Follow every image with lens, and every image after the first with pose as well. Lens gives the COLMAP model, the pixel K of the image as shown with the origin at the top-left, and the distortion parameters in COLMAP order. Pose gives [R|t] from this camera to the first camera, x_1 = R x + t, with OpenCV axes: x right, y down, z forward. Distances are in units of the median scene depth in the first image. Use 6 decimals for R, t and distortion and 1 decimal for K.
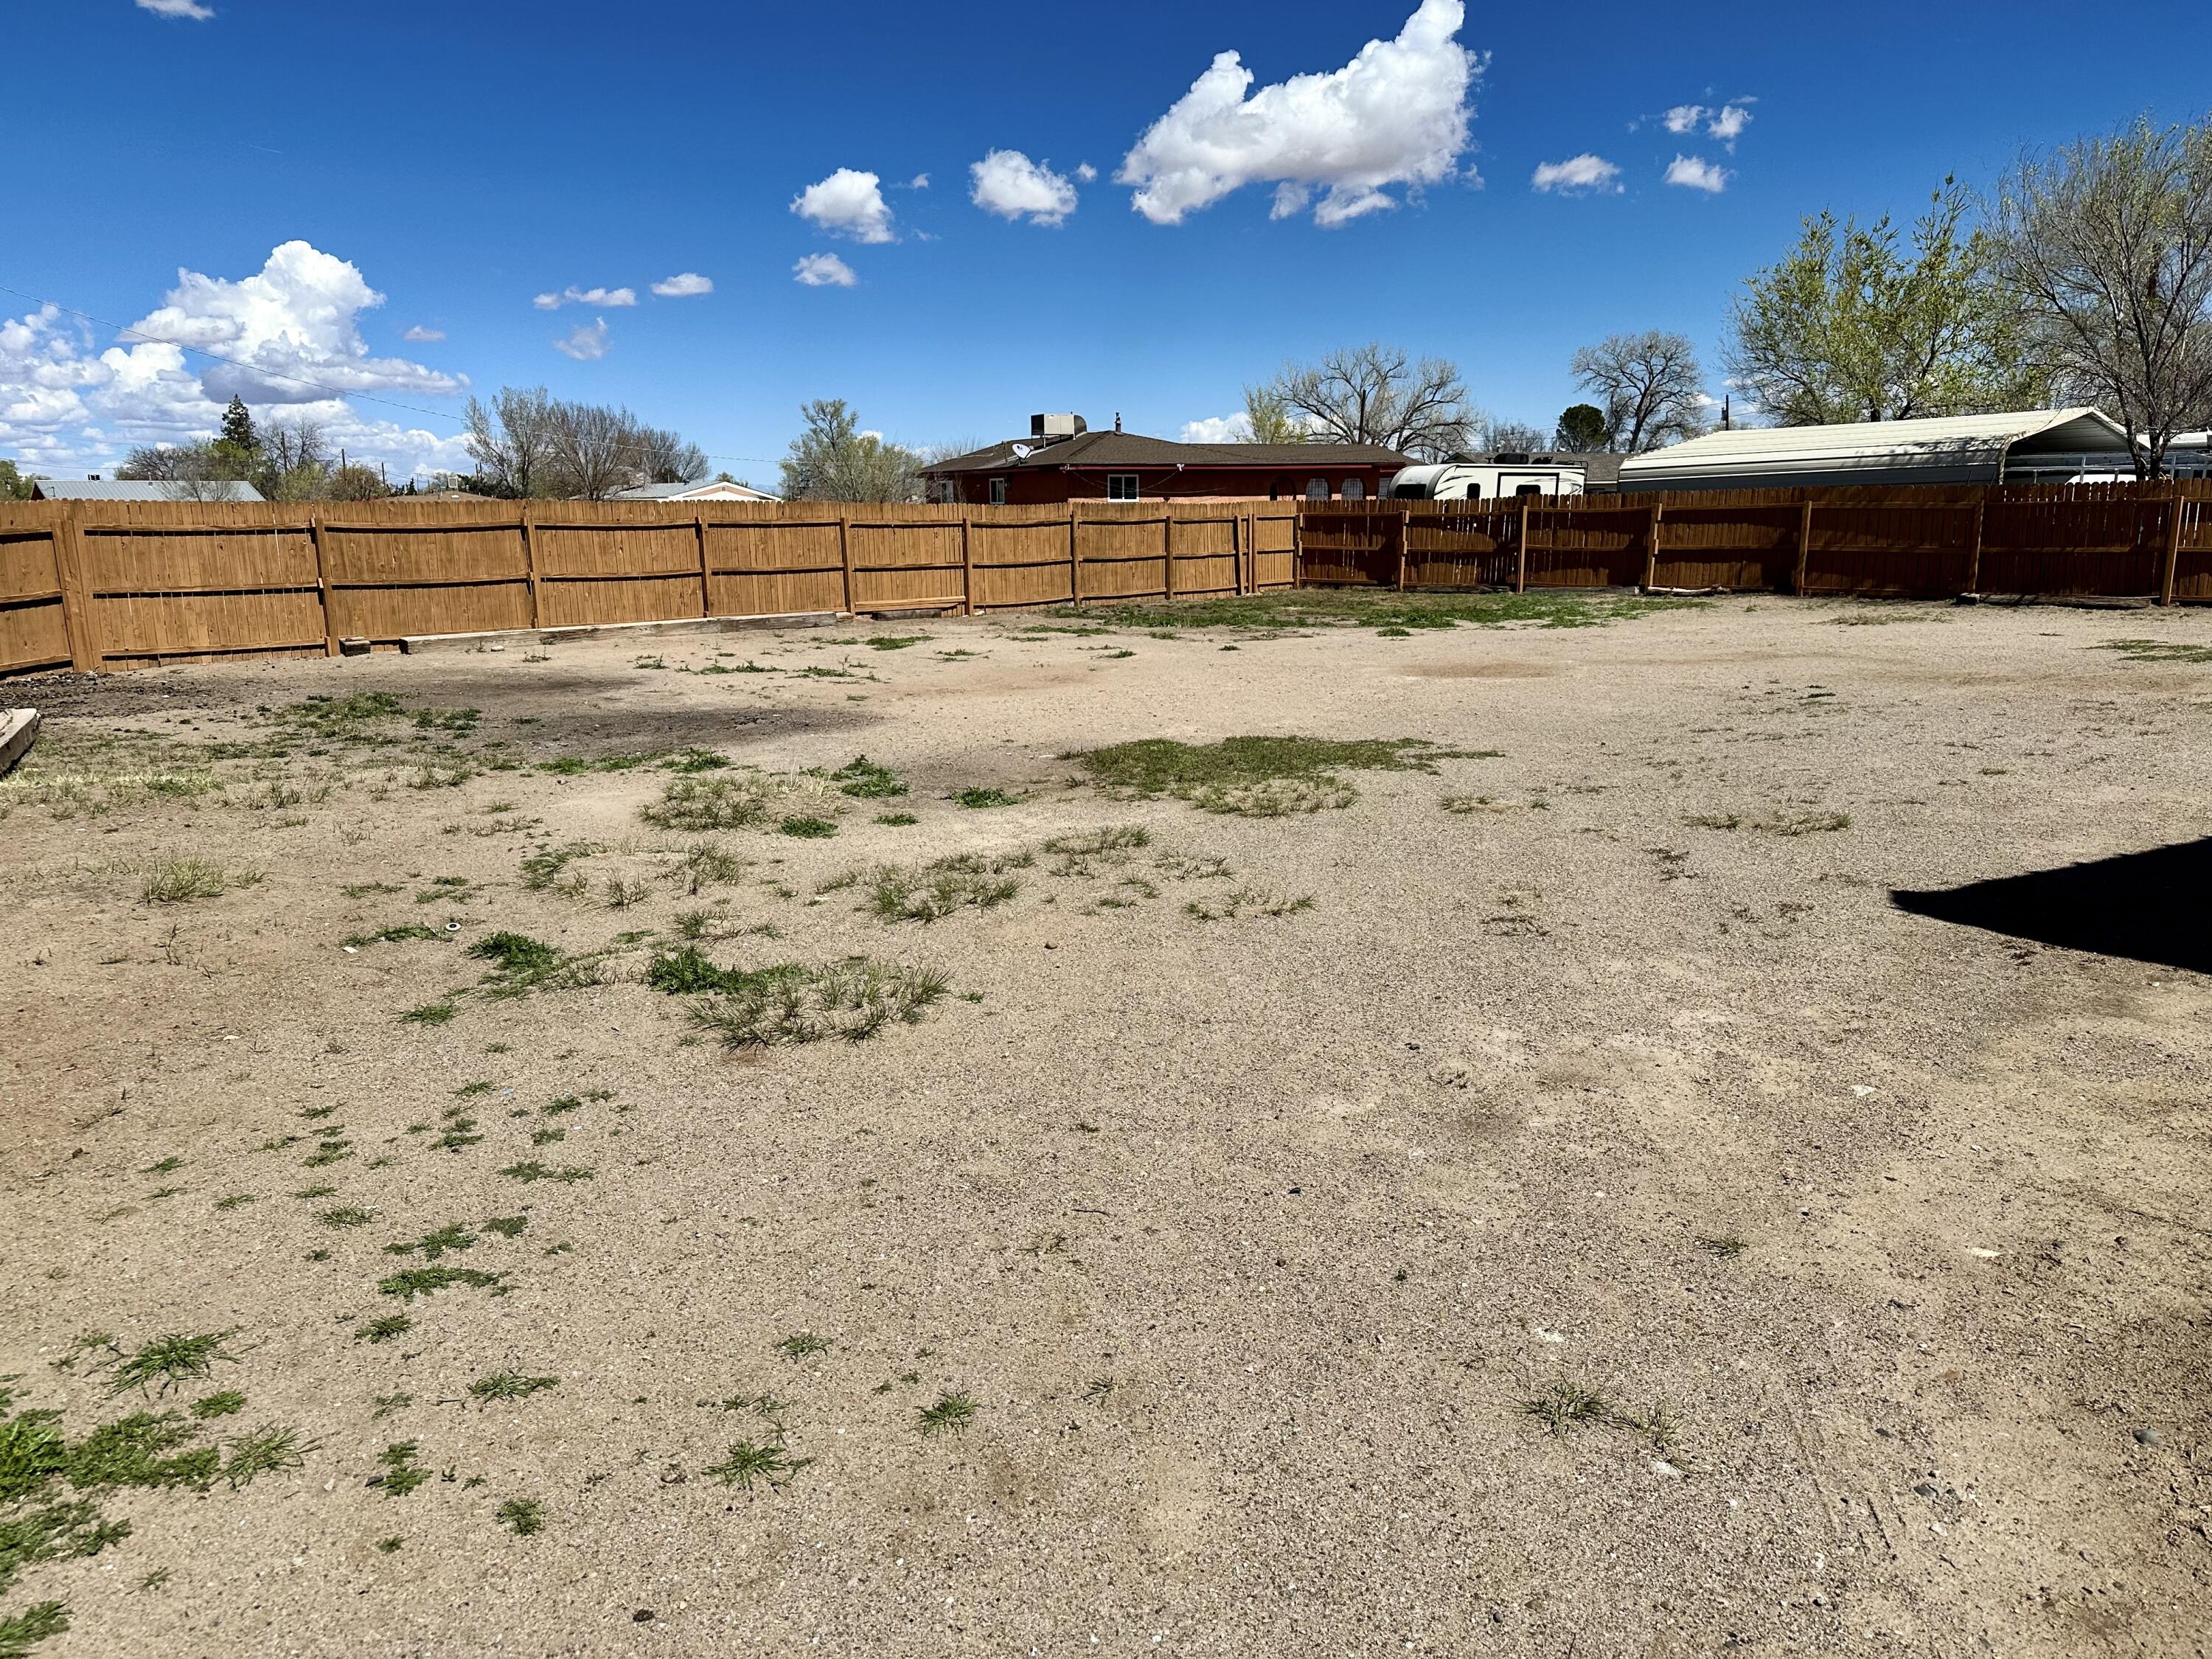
lens RADIAL K [[1517.0, 0, 1110.3], [0, 1517.0, 840.0], [0, 0, 1]] dist [0.131381, -0.206943]
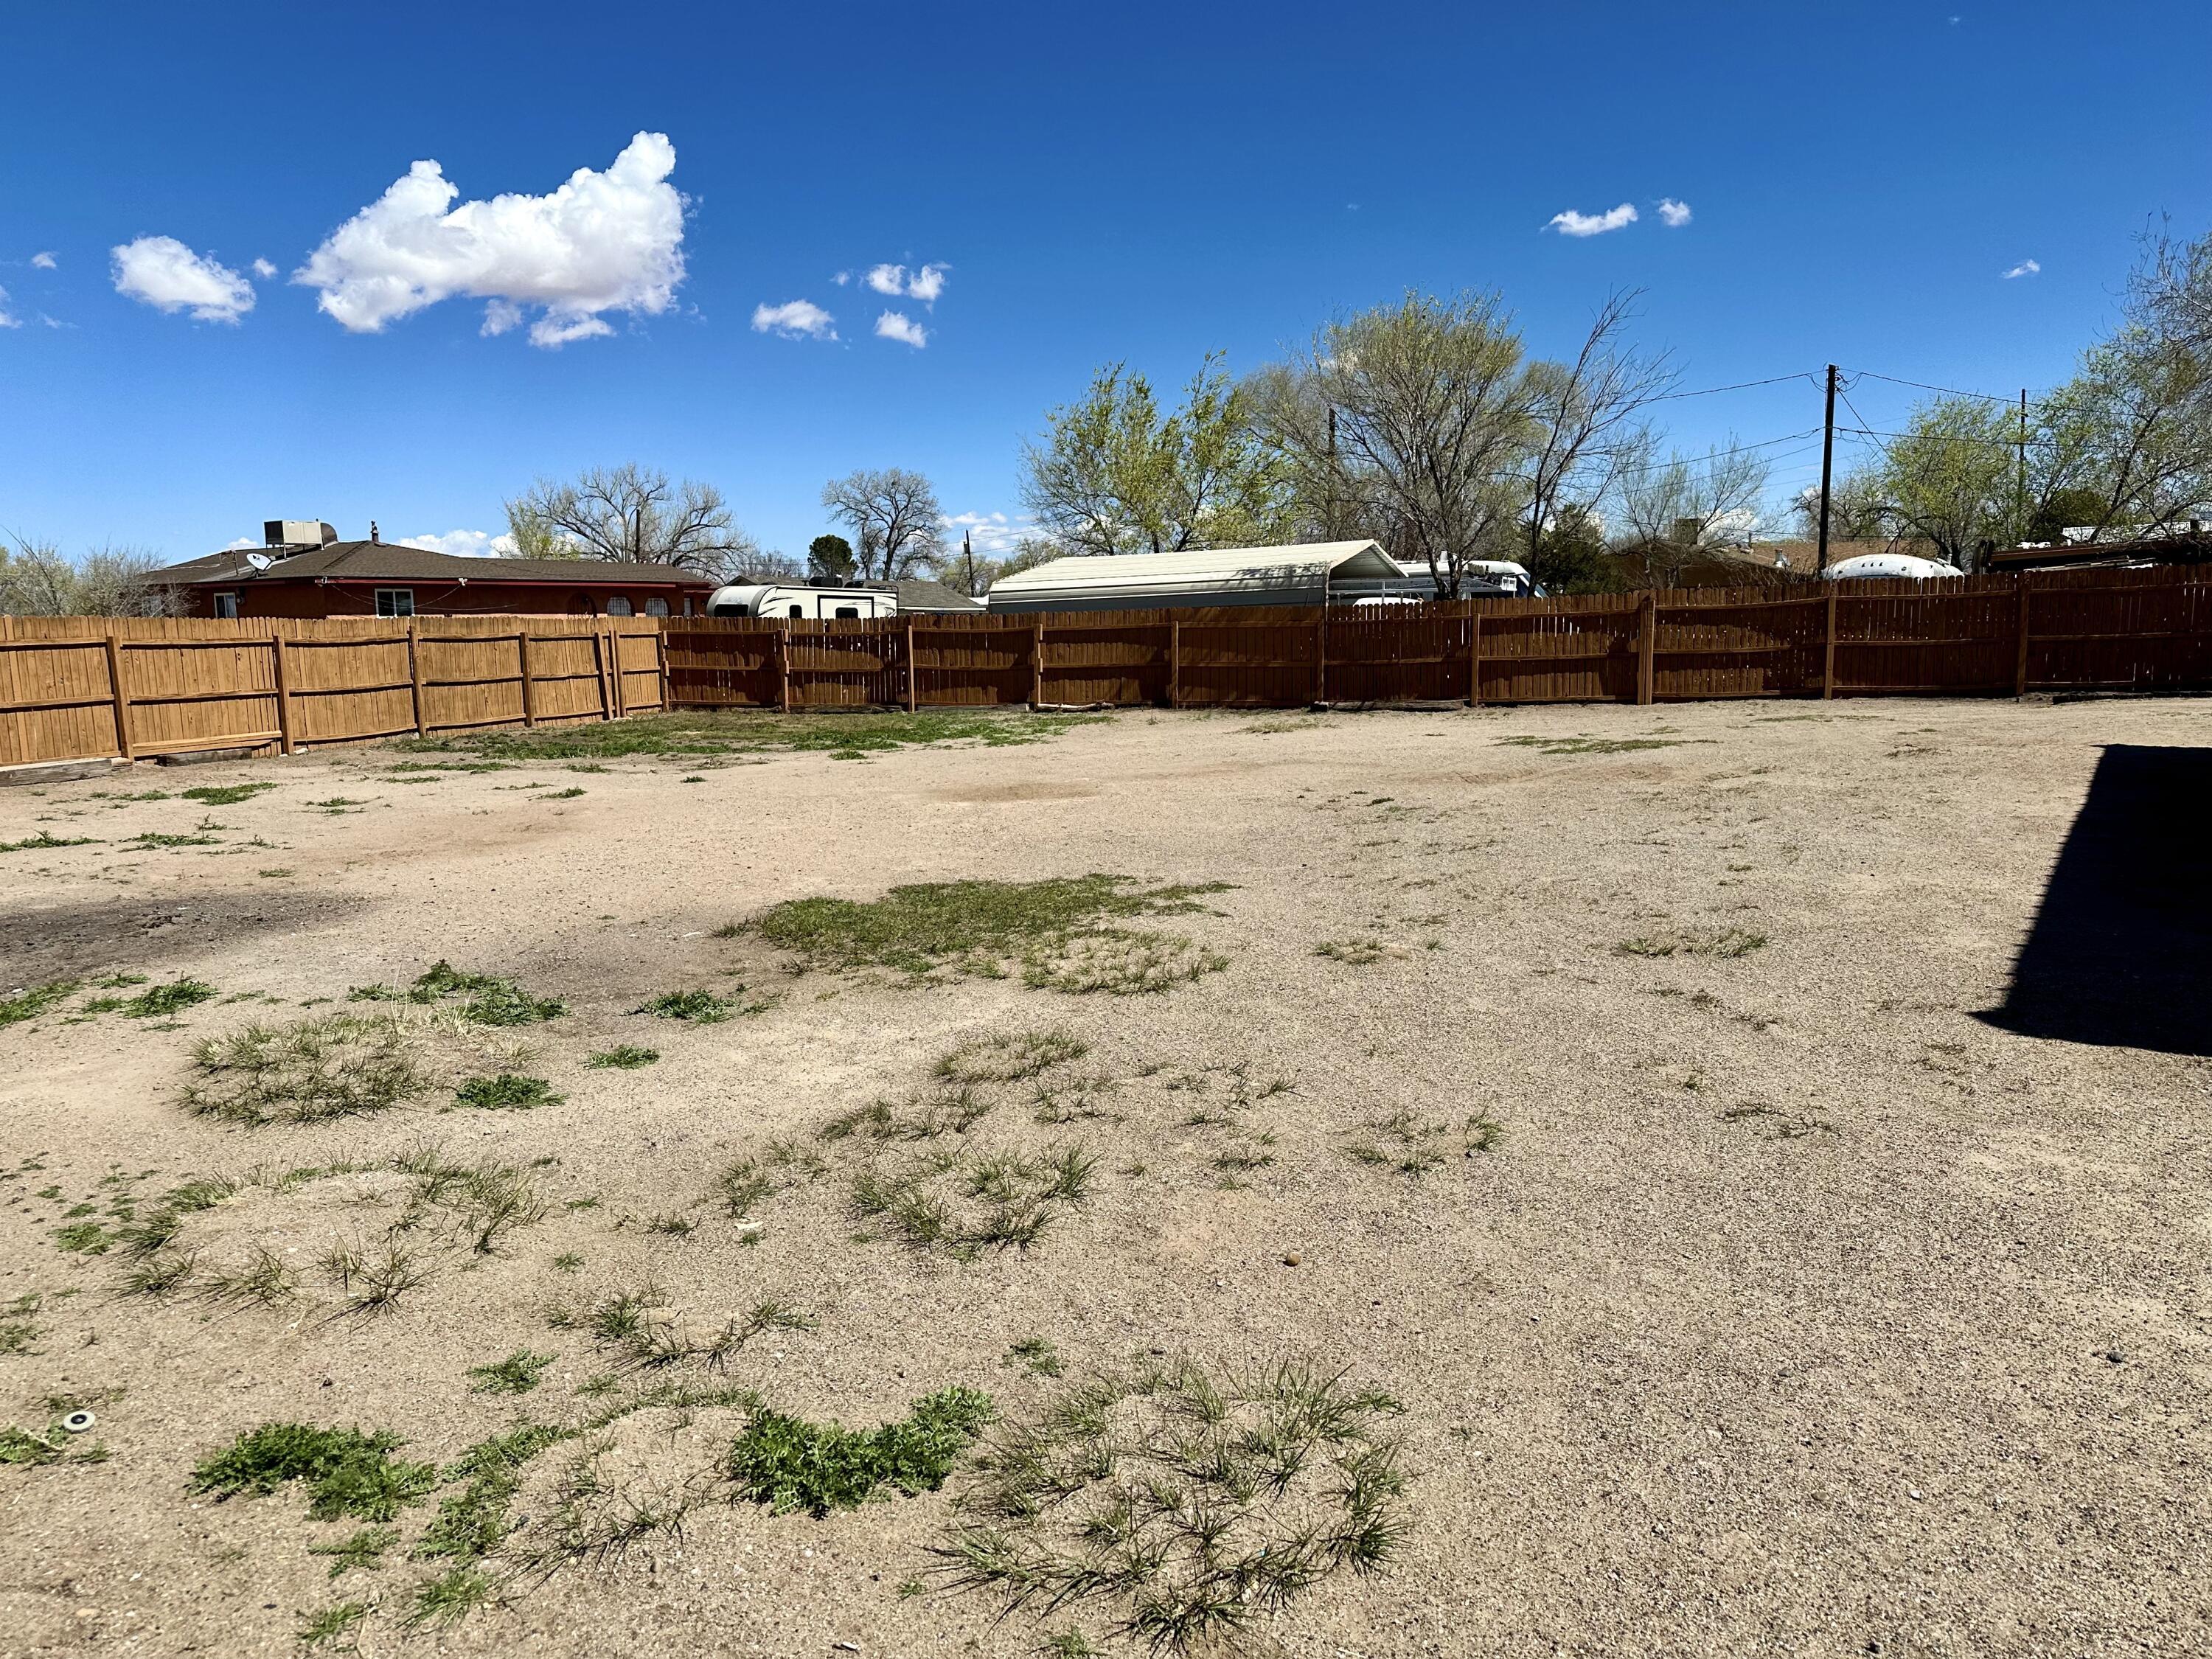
lens RADIAL K [[1517.0, 0, 1110.3], [0, 1517.0, 840.0], [0, 0, 1]] dist [0.131381, -0.206943]
pose [[0.891772, -0.066480, 0.447576, -0.065616], [0.100912, 0.993456, -0.053500, -0.013509], [-0.441090, 0.092875, 0.892644, 0.075548]]
